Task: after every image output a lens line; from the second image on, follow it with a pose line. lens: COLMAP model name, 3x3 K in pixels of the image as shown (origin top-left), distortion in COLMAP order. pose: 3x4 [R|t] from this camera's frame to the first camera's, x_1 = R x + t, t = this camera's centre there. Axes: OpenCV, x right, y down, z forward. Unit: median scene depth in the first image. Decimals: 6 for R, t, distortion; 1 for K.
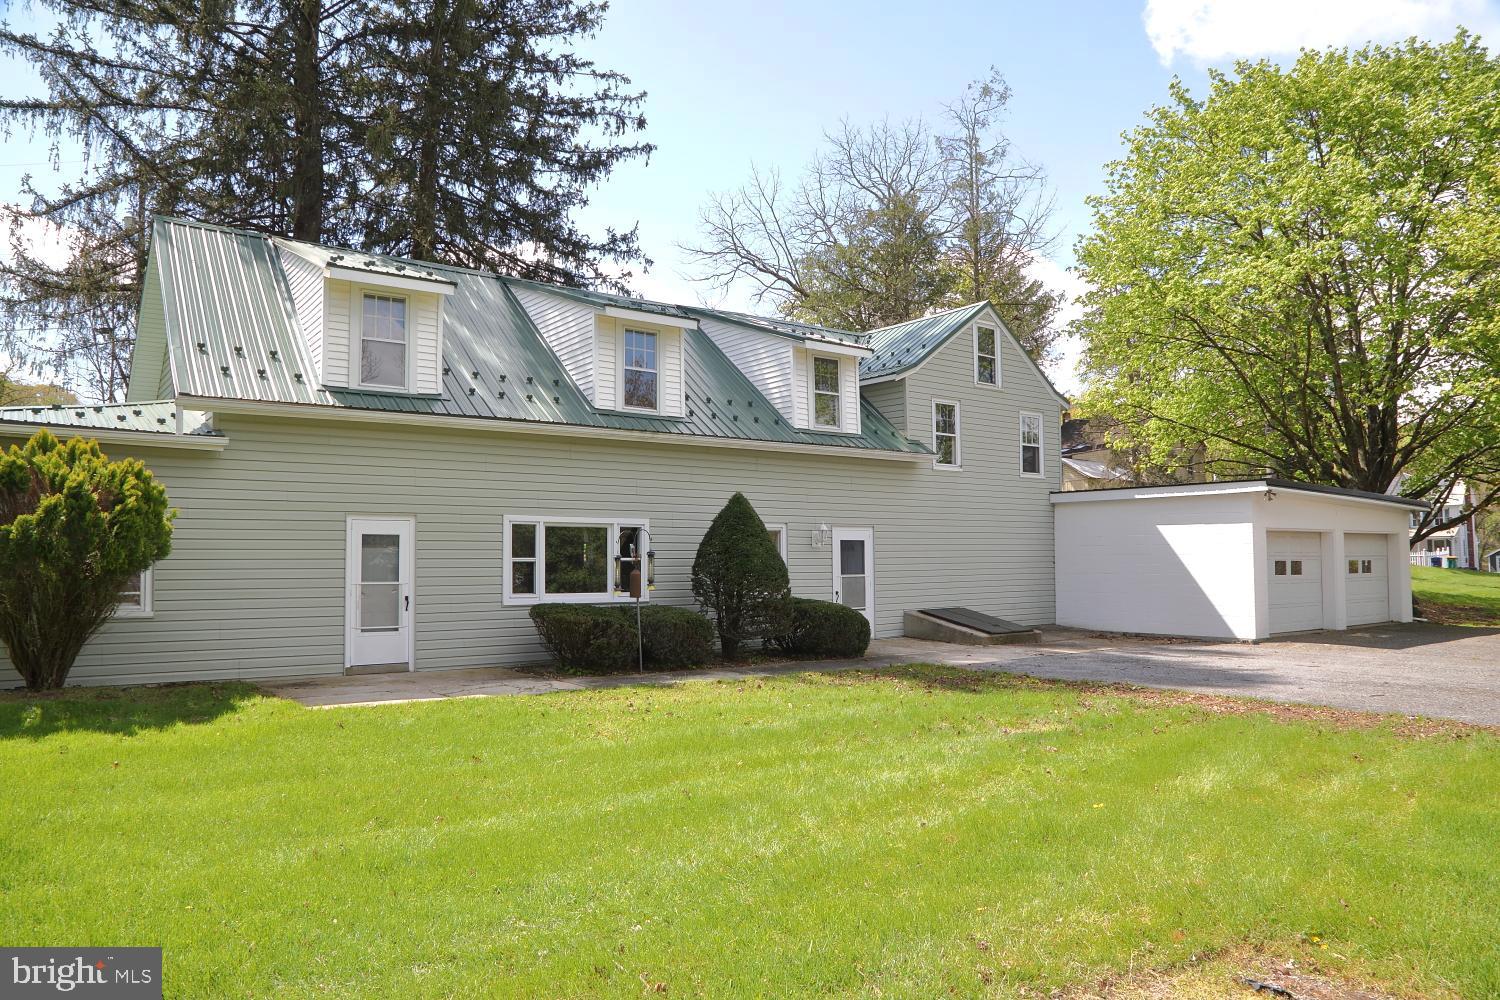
lens RADIAL K [[1020.9, 0, 748.8], [0, 1020.9, 511.2], [0, 0, 1]] dist [-0.096680, 0.043656]
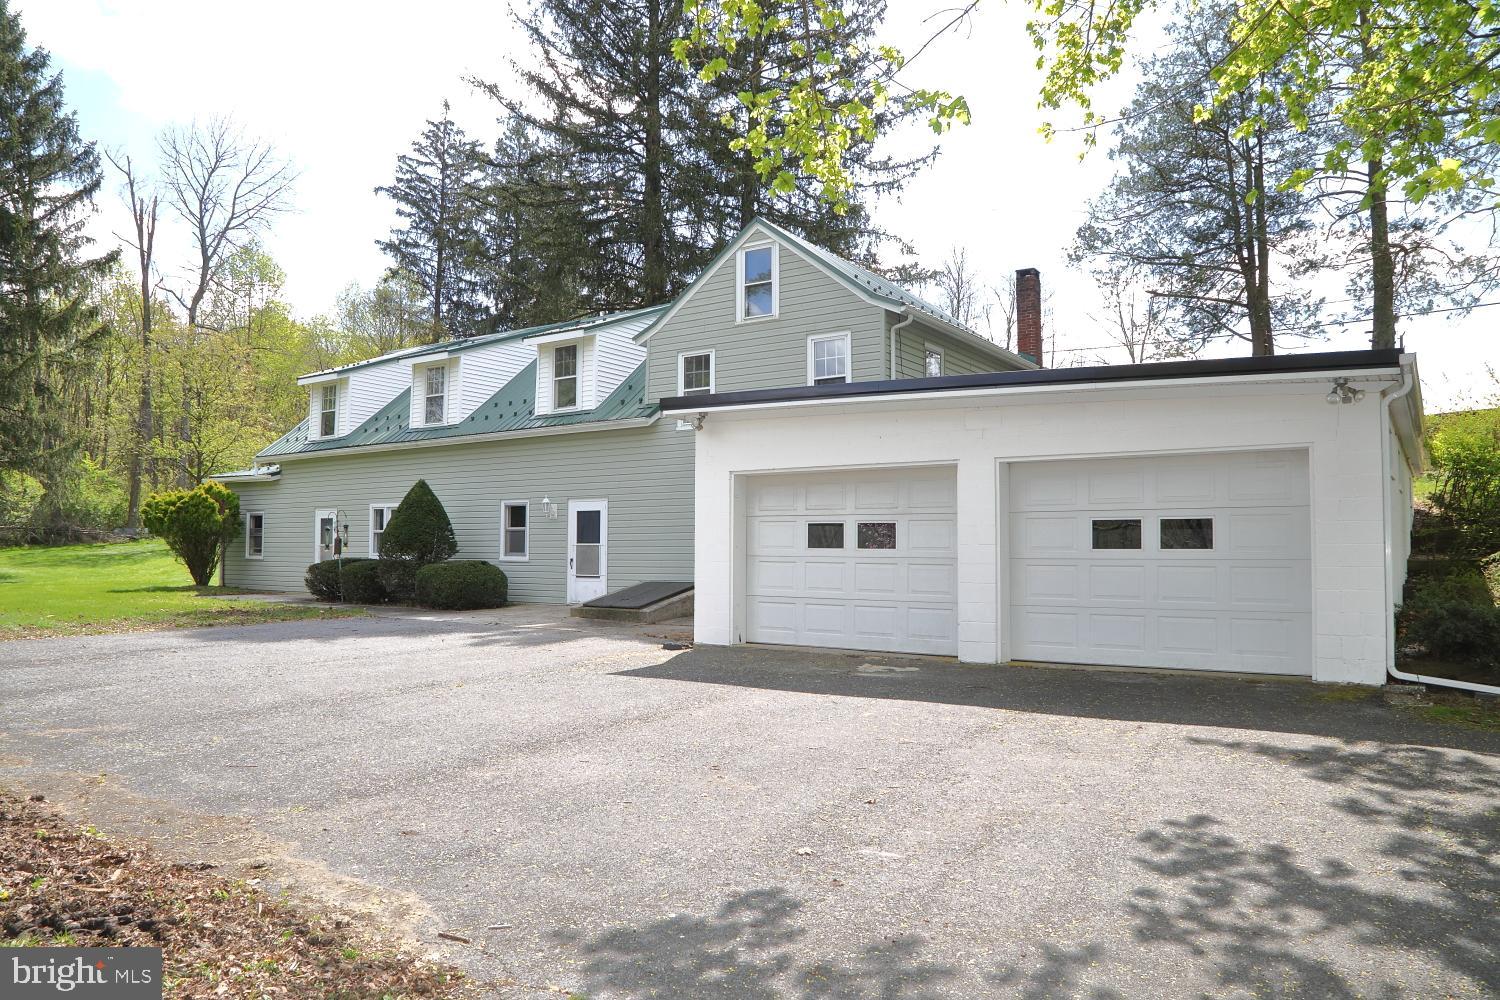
lens RADIAL K [[1020.9, 0, 748.8], [0, 1020.9, 511.2], [0, 0, 1]] dist [-0.096680, 0.043656]
pose [[0.336603, -0.029226, -0.941193, 1.238170], [0.047702, 0.998764, -0.013954, 0.055575], [0.940438, -0.040200, 0.337581, 0.858487]]
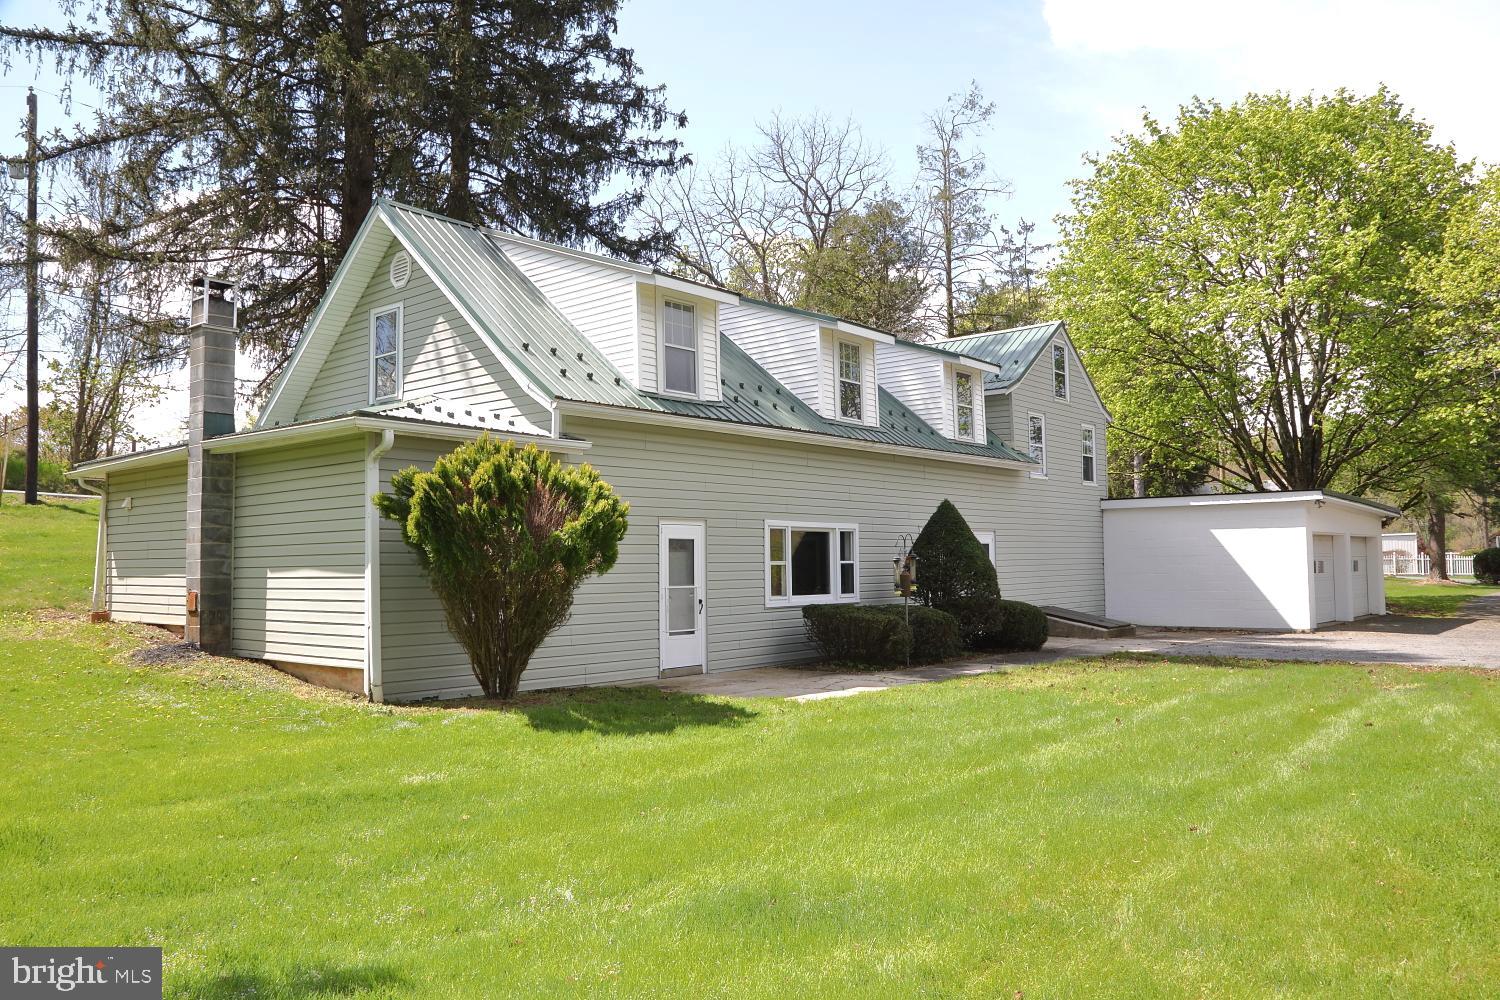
lens RADIAL K [[1124.3, 0, 750.0], [0, 1124.3, 500.0], [0, 0, 1]] dist [-0.038109, -0.001348]
pose [[0.971542, 0.005878, 0.236794, -0.440366], [-0.002749, 0.999905, -0.013541, -0.000737], [-0.236851, 0.012504, 0.971466, -0.089653]]
